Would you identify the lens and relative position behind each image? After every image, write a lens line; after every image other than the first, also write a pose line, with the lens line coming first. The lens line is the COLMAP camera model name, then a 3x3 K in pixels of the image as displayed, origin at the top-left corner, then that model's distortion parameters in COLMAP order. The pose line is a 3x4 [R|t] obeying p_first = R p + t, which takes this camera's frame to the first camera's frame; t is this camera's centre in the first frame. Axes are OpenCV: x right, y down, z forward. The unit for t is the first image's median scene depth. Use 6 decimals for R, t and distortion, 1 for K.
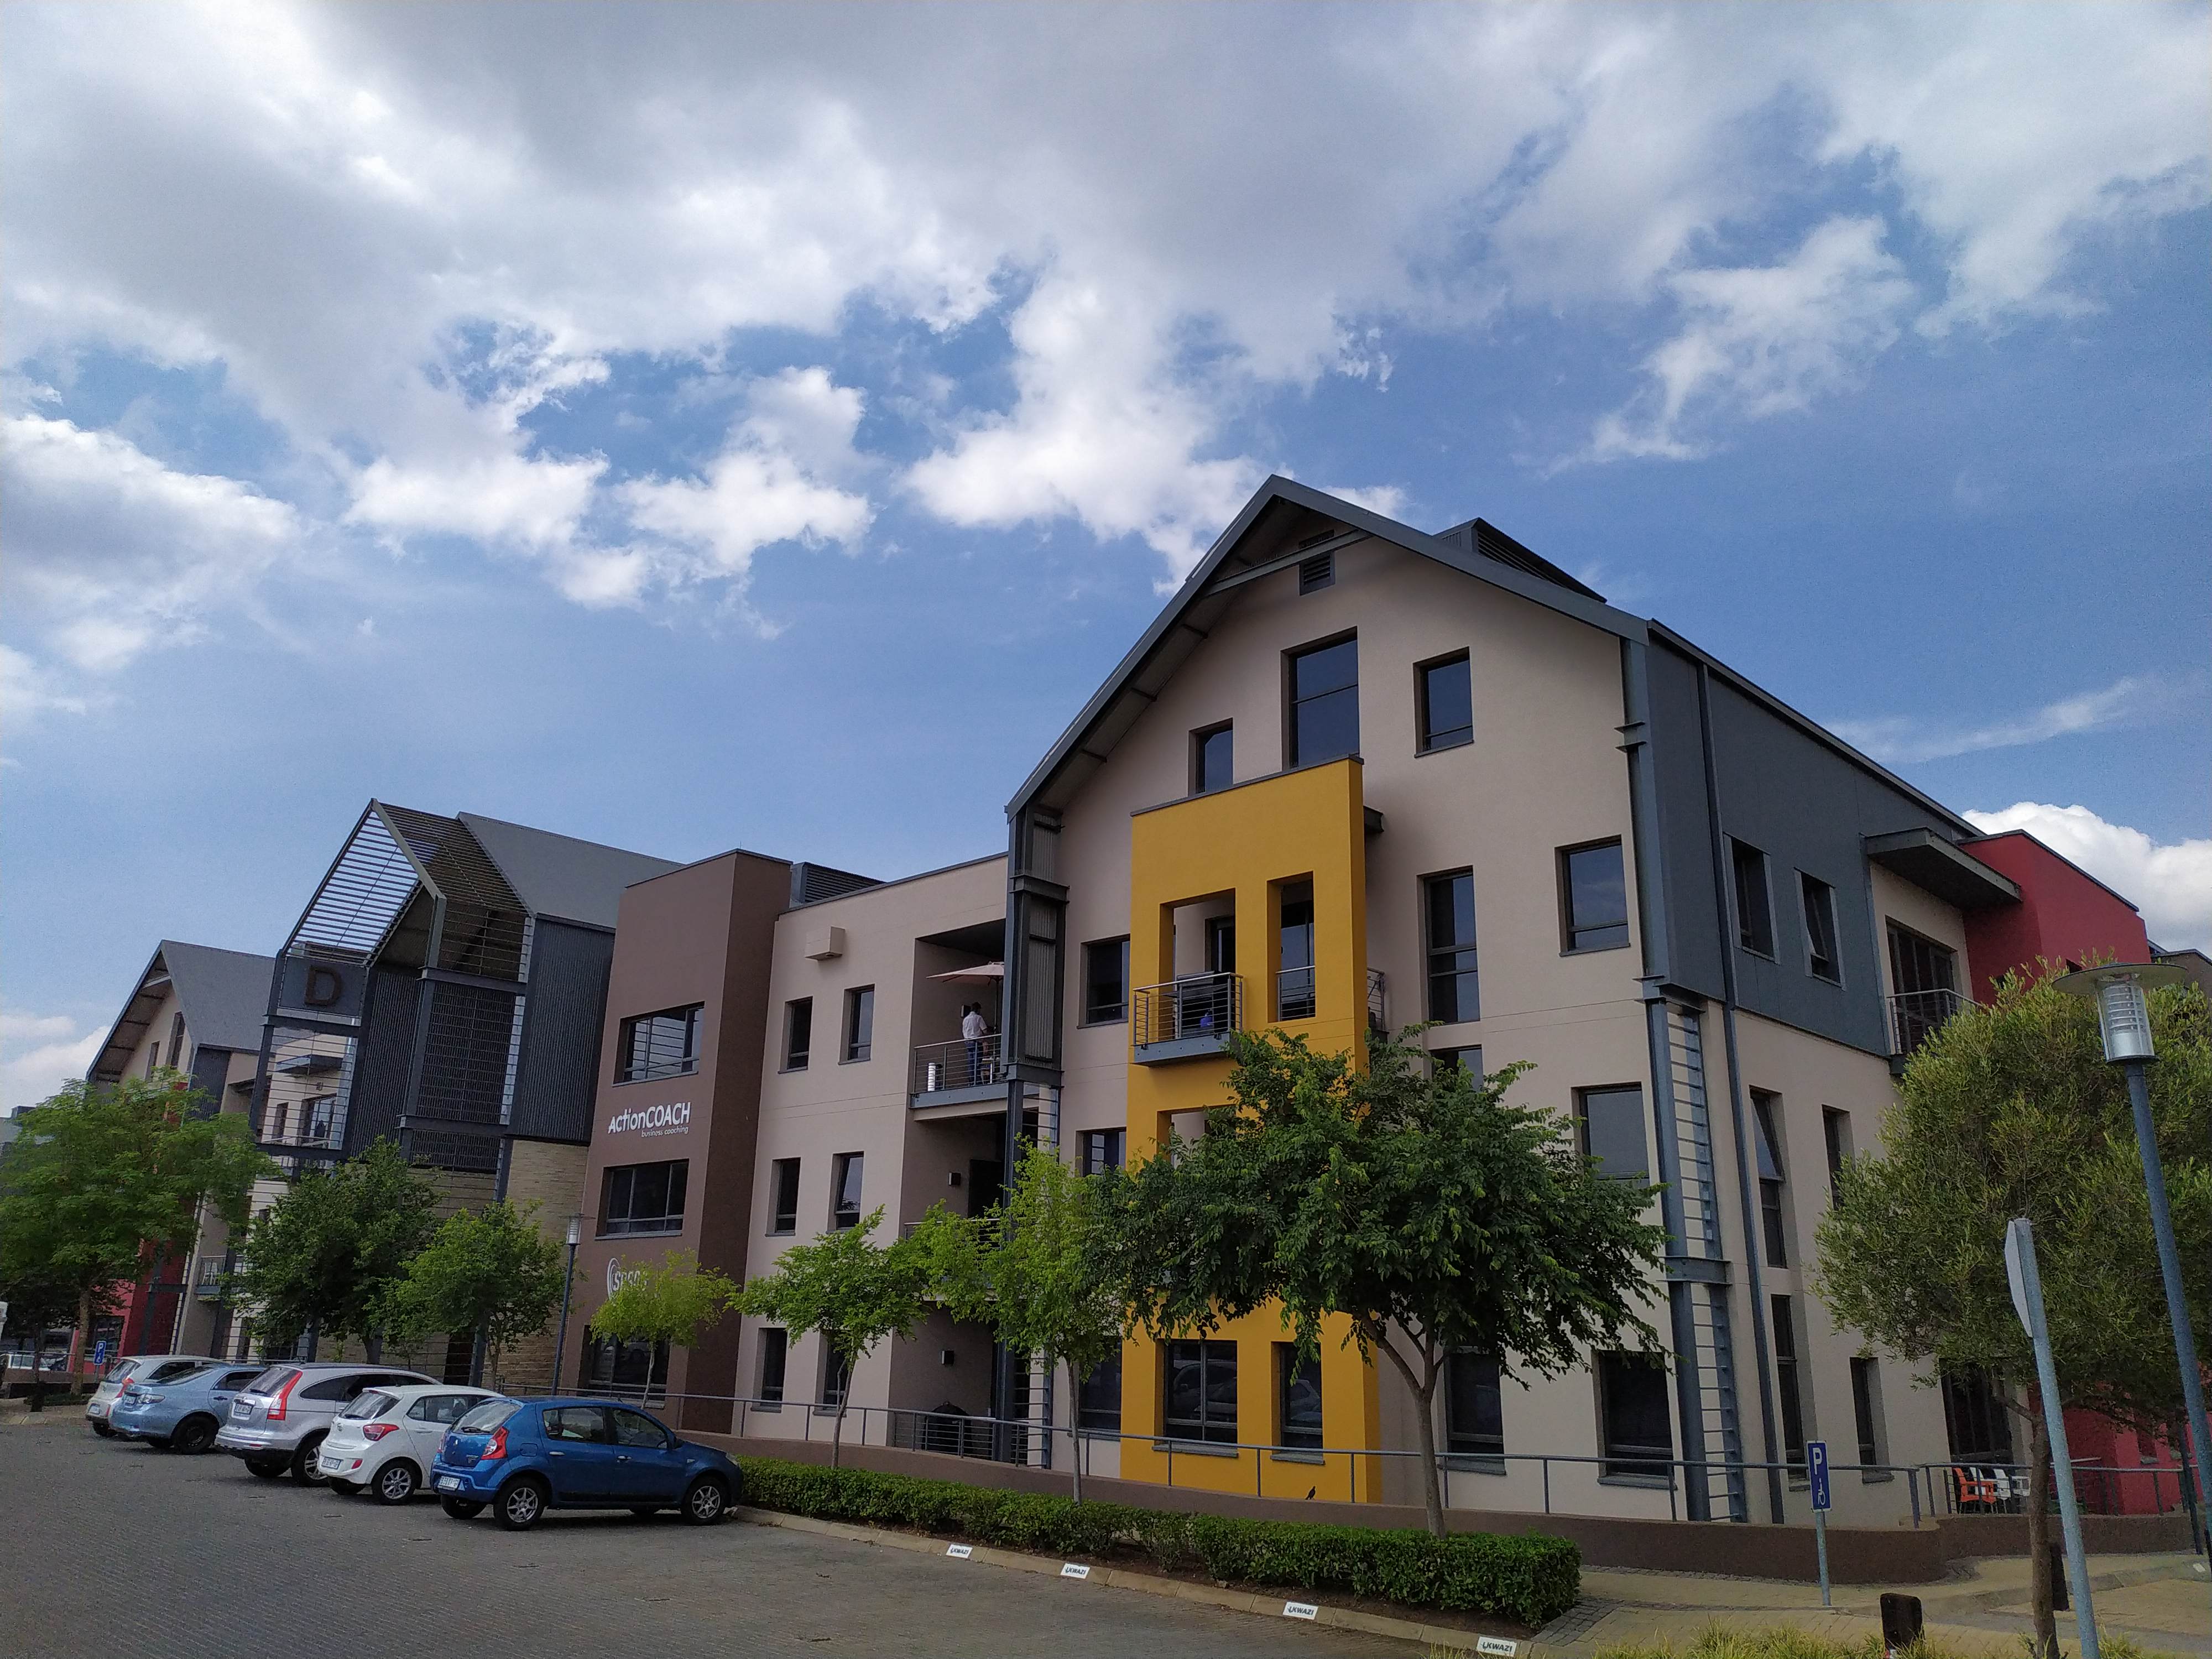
lens RADIAL K [[1625.8, 0, 1151.7], [0, 1625.8, 842.6], [0, 0, 1]] dist [0.025305, -0.000090]
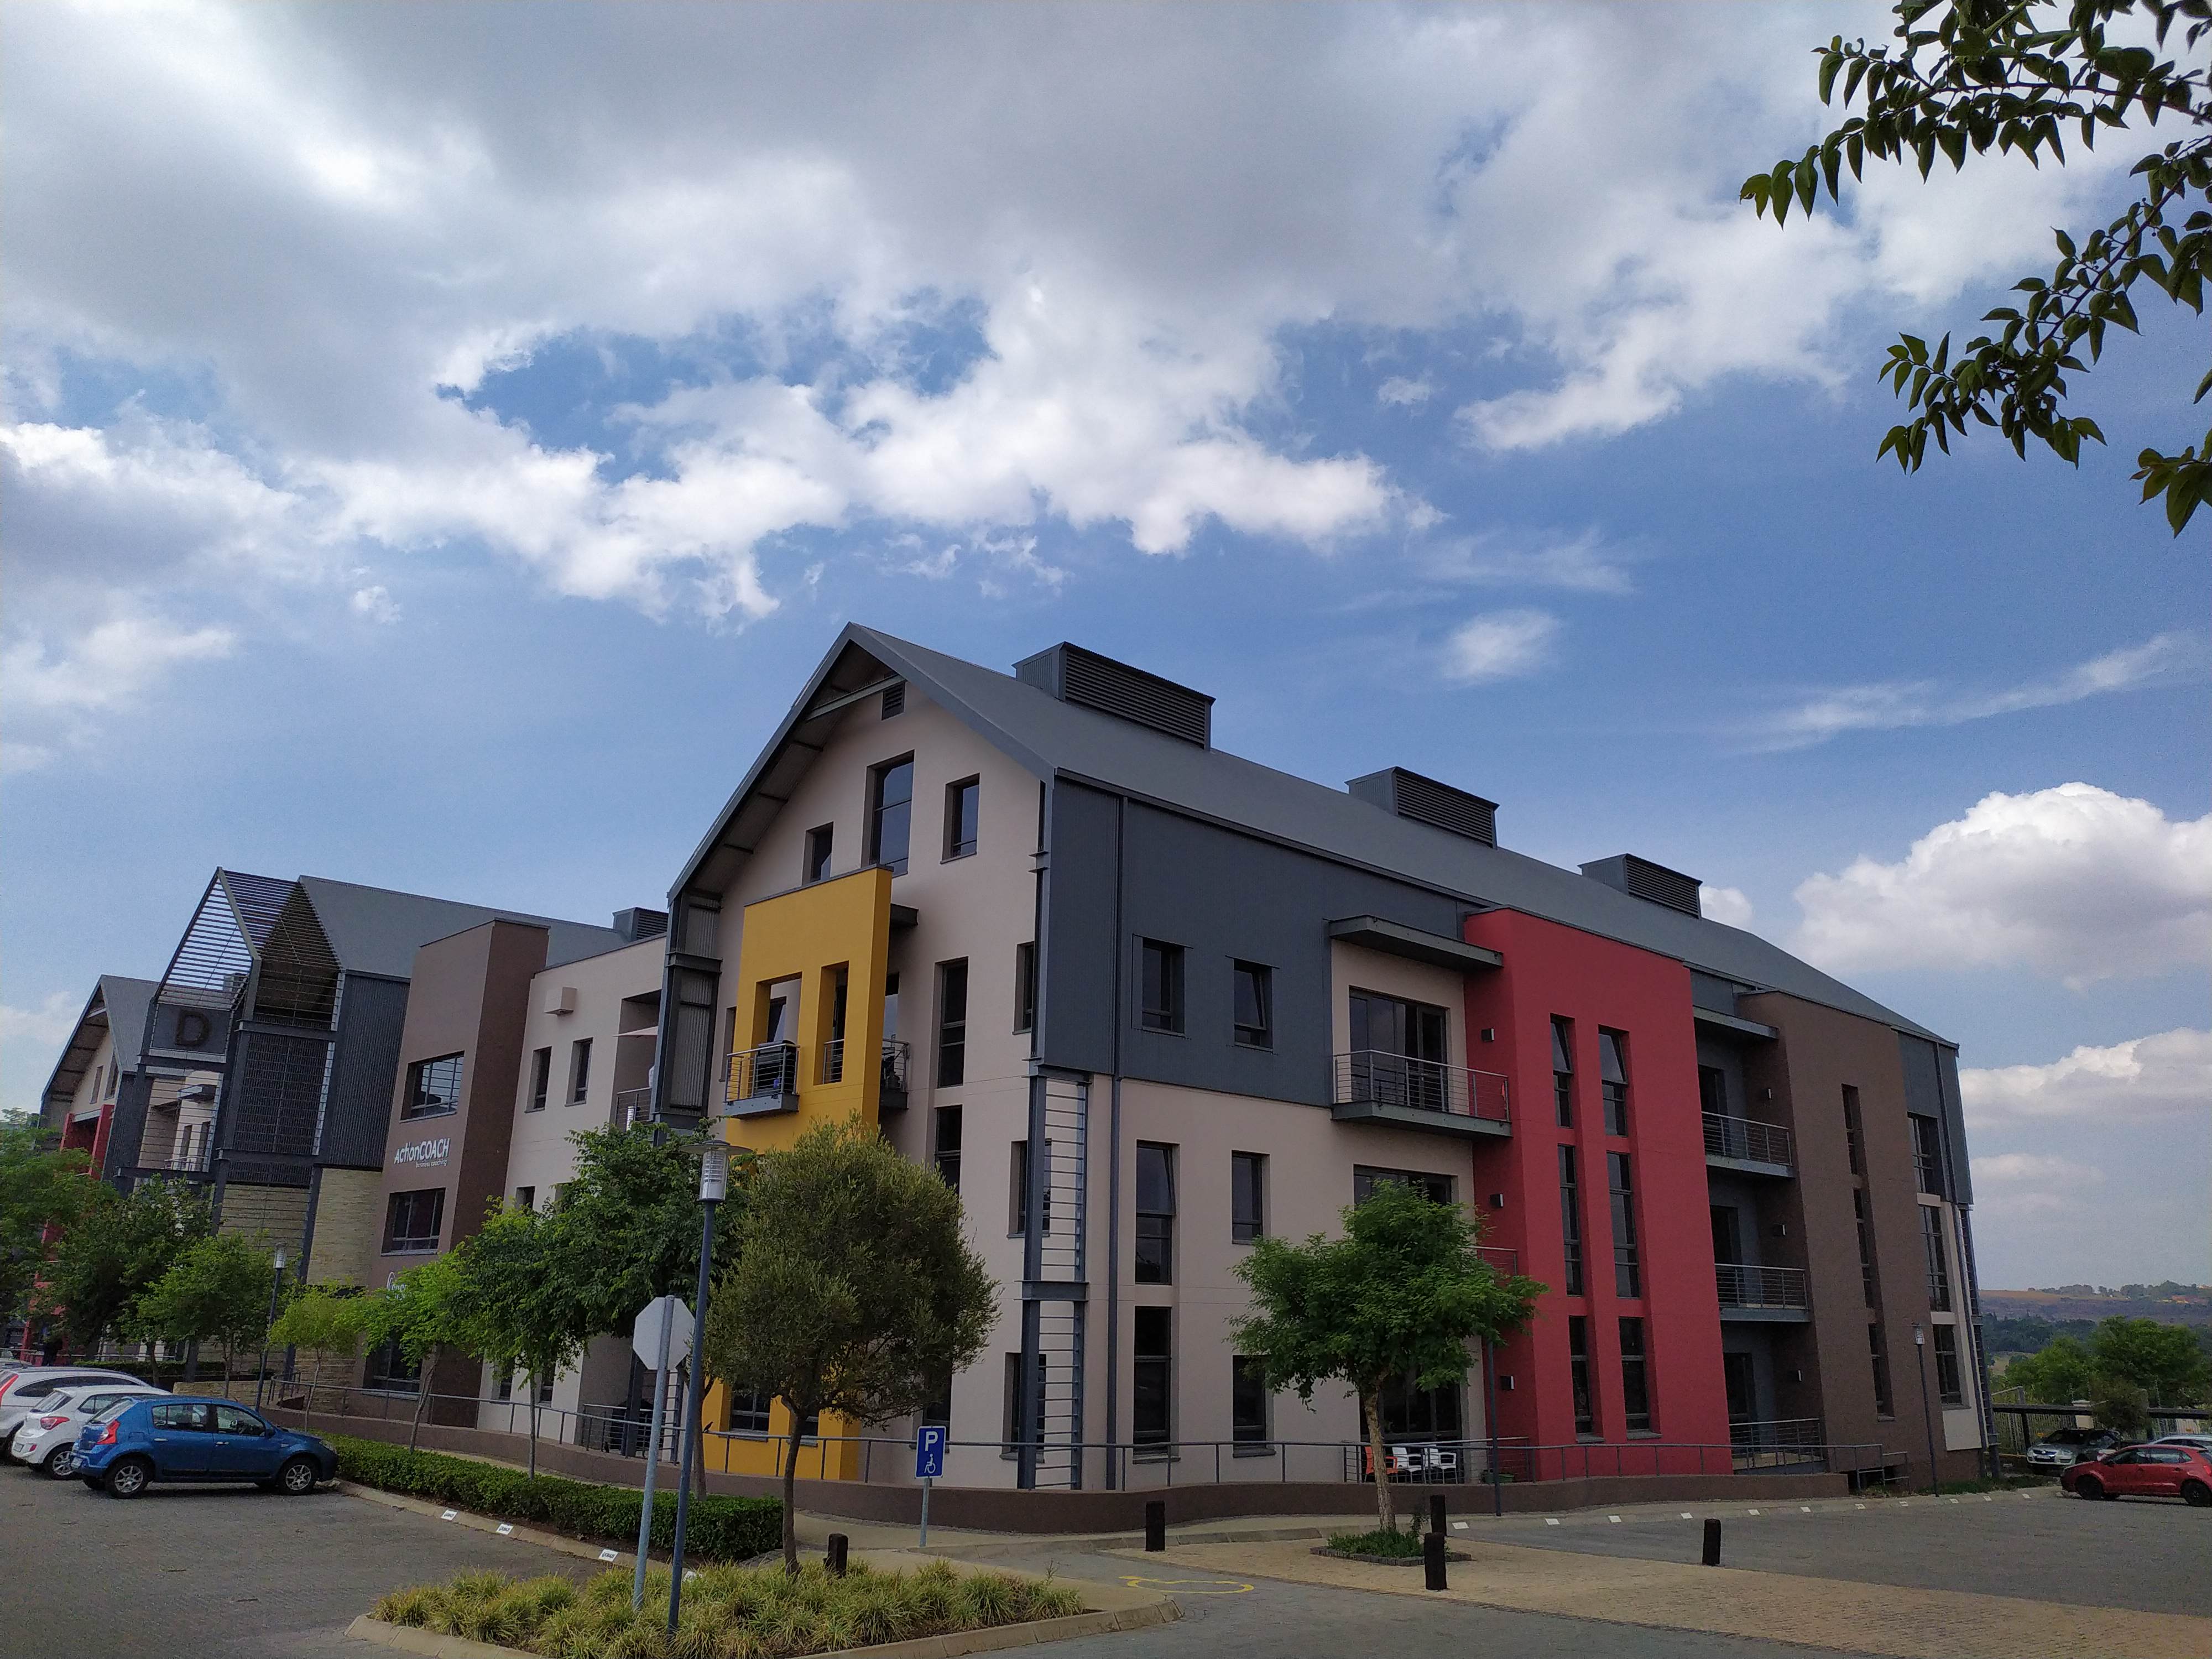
lens RADIAL K [[1654.5, 0, 1124.4], [0, 1654.5, 836.6], [0, 0, 1]] dist [0.082114, -0.092181]
pose [[0.998662, -0.019486, -0.047893, 0.309056], [0.020175, 0.999699, 0.013940, -0.075043], [0.047607, -0.014888, 0.998755, -0.199331]]
